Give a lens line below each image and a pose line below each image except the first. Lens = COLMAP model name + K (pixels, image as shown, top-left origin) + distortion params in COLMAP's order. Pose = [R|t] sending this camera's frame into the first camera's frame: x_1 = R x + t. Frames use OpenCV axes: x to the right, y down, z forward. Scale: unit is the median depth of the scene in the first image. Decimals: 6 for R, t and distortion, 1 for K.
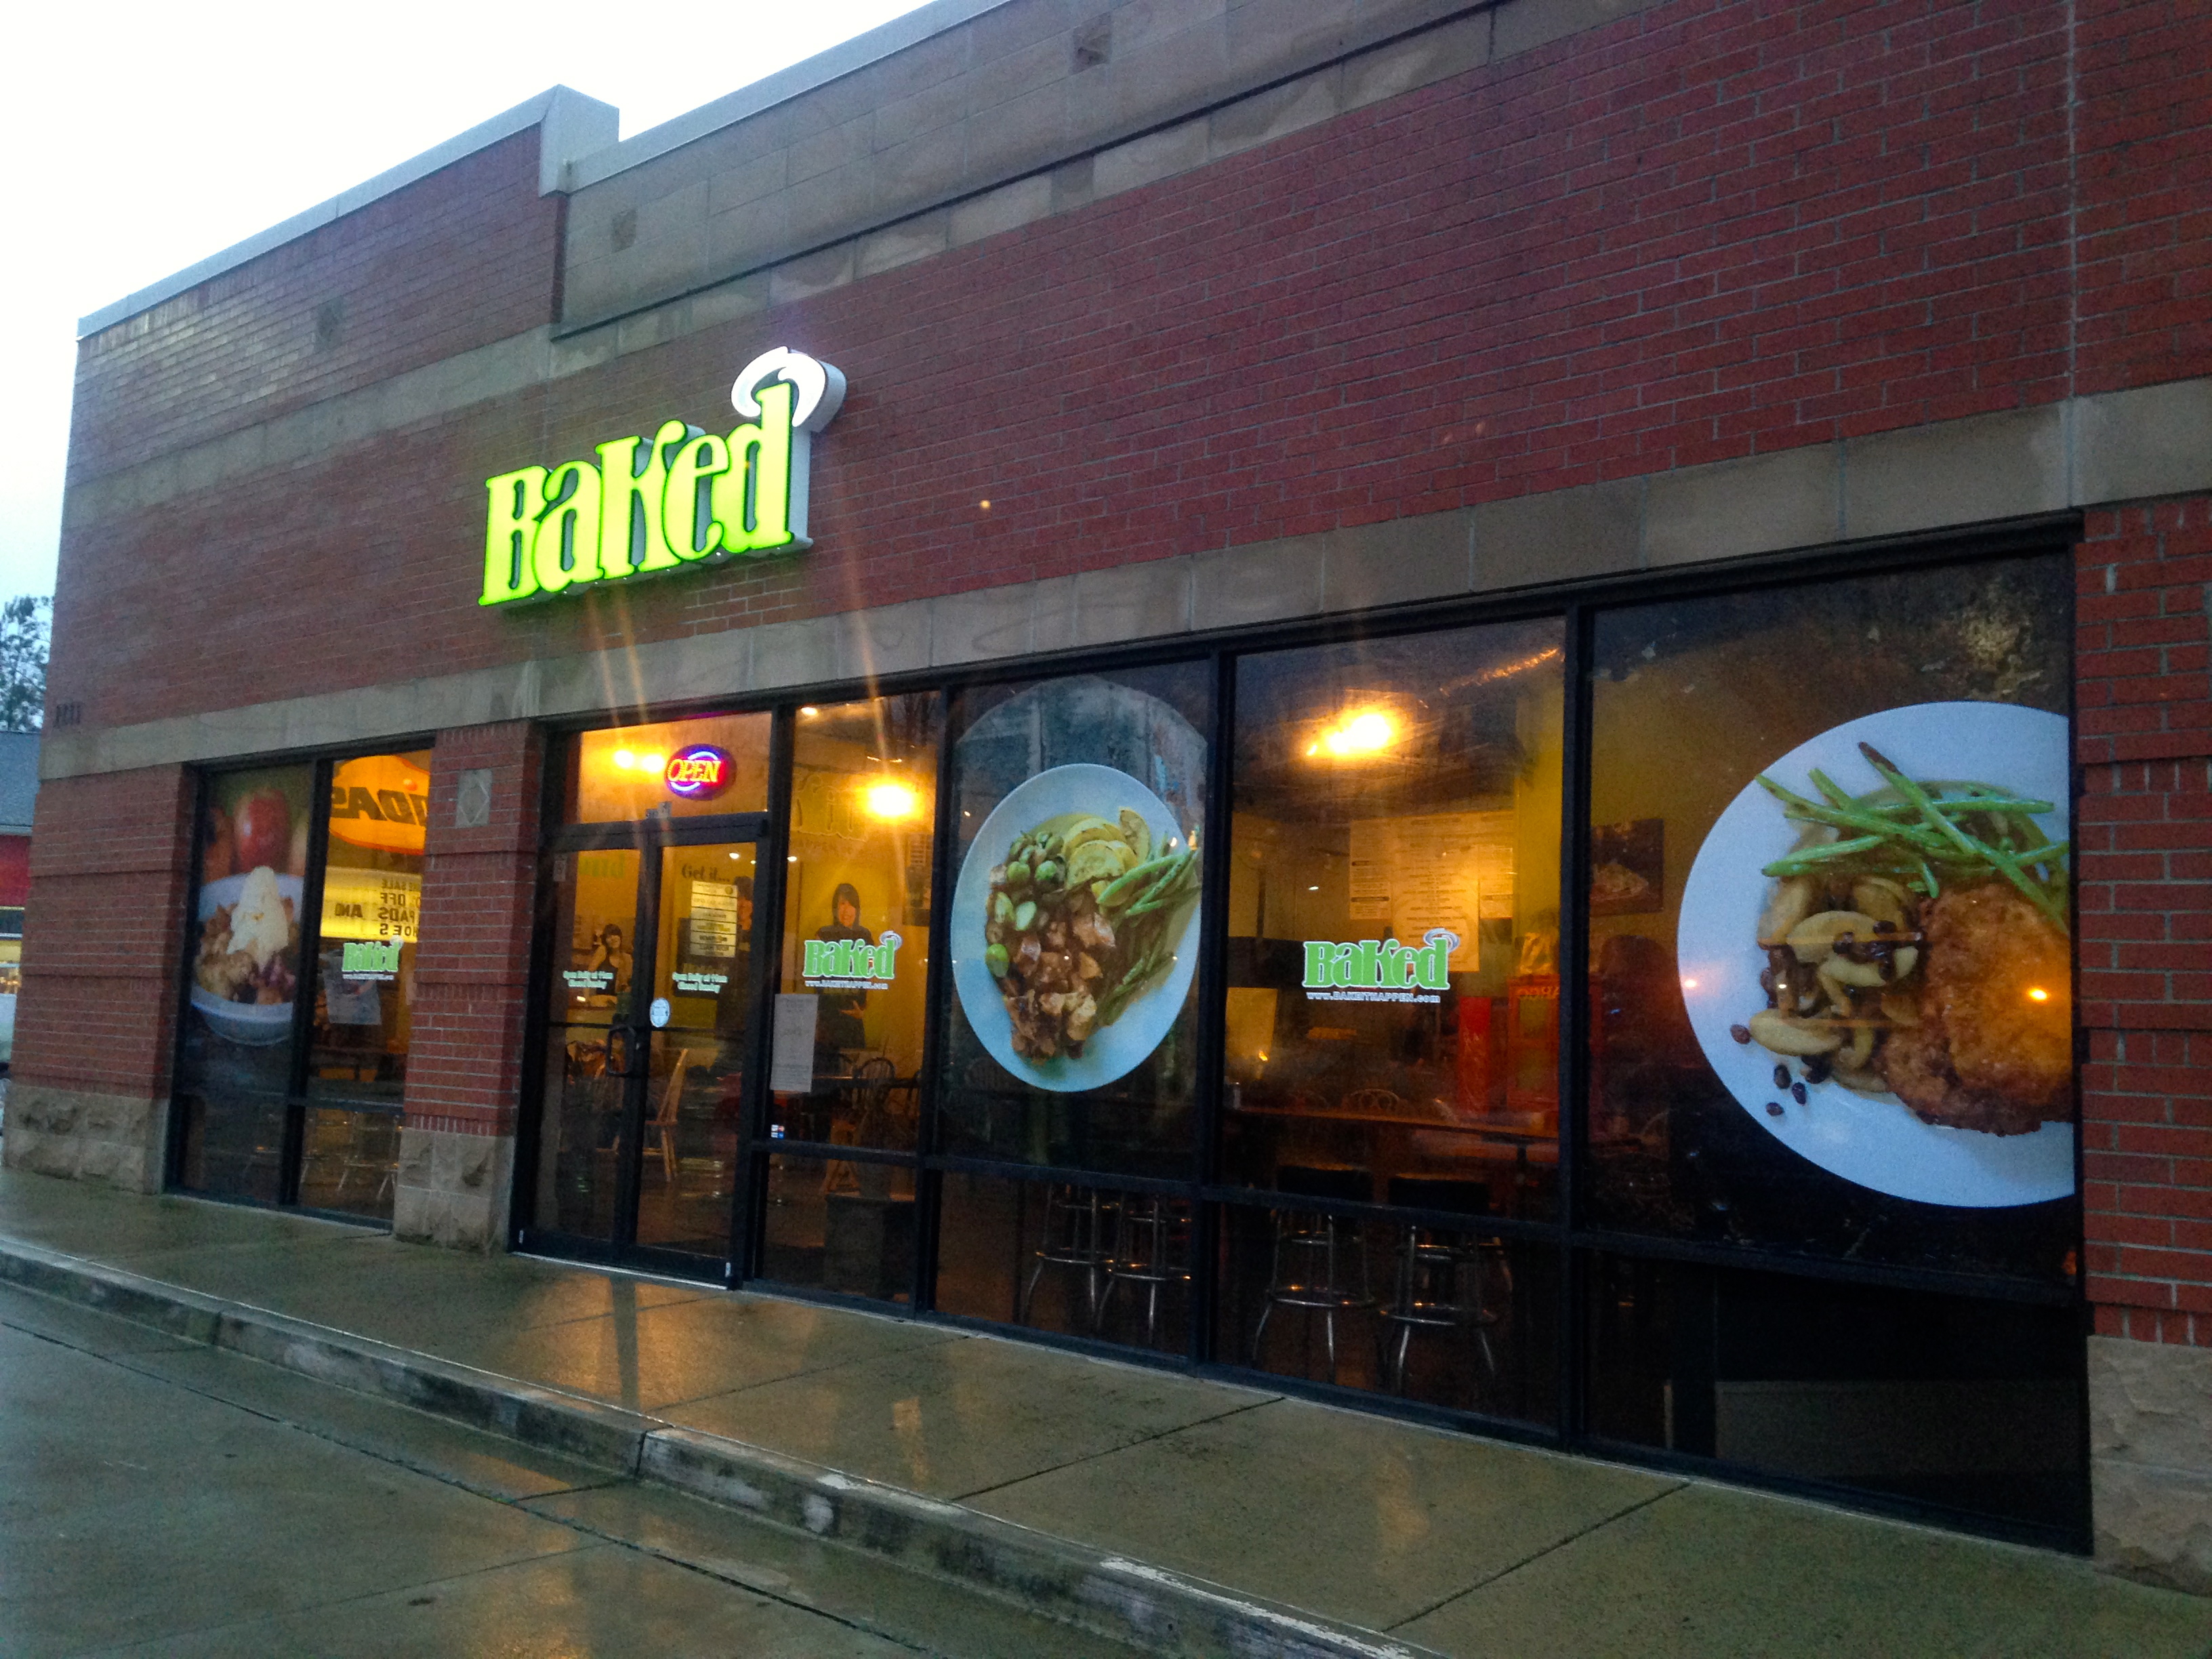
lens RADIAL K [[1985.1, 0, 1106.0], [0, 1985.1, 829.5], [0, 0, 1]] dist [0.220480, -0.320702]
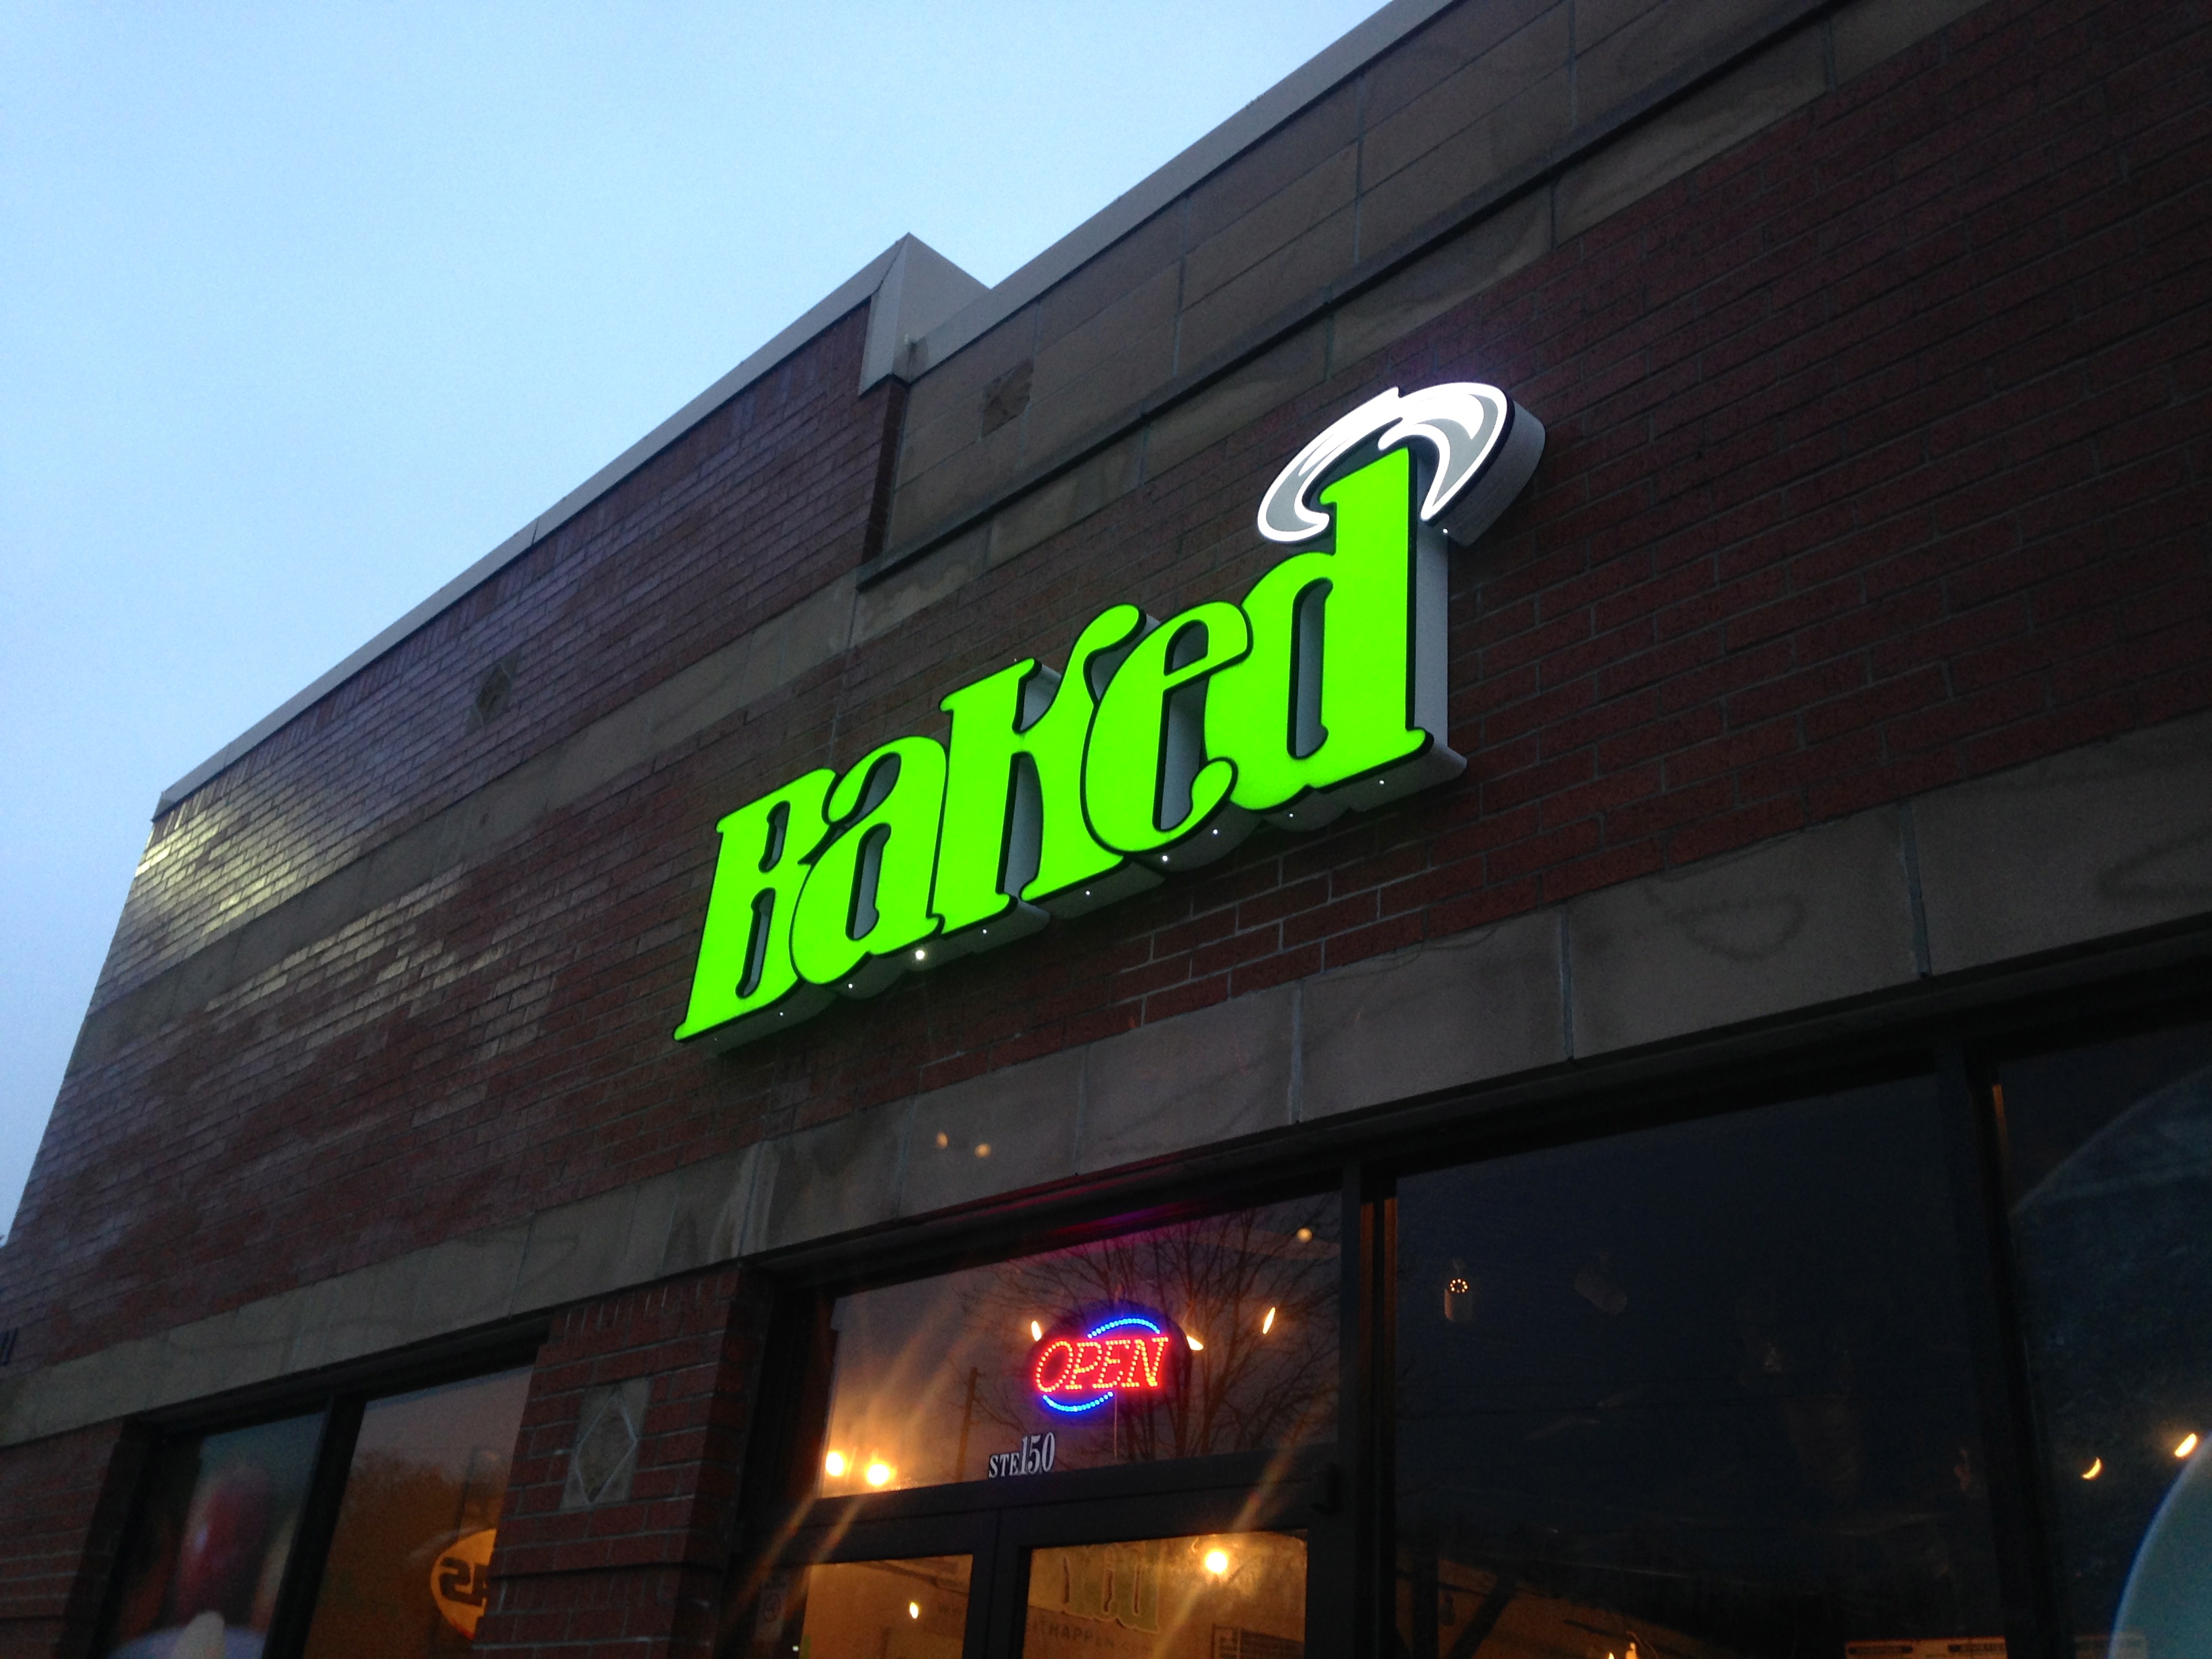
lens RADIAL K [[1985.1, 0, 1106.0], [0, 1985.1, 829.5], [0, 0, 1]] dist [0.220480, -0.320702]
pose [[0.996678, 0.006026, -0.081222, -0.165850], [-0.036084, 0.926711, -0.374039, 0.026255], [0.073016, 0.375728, 0.923849, 0.538803]]
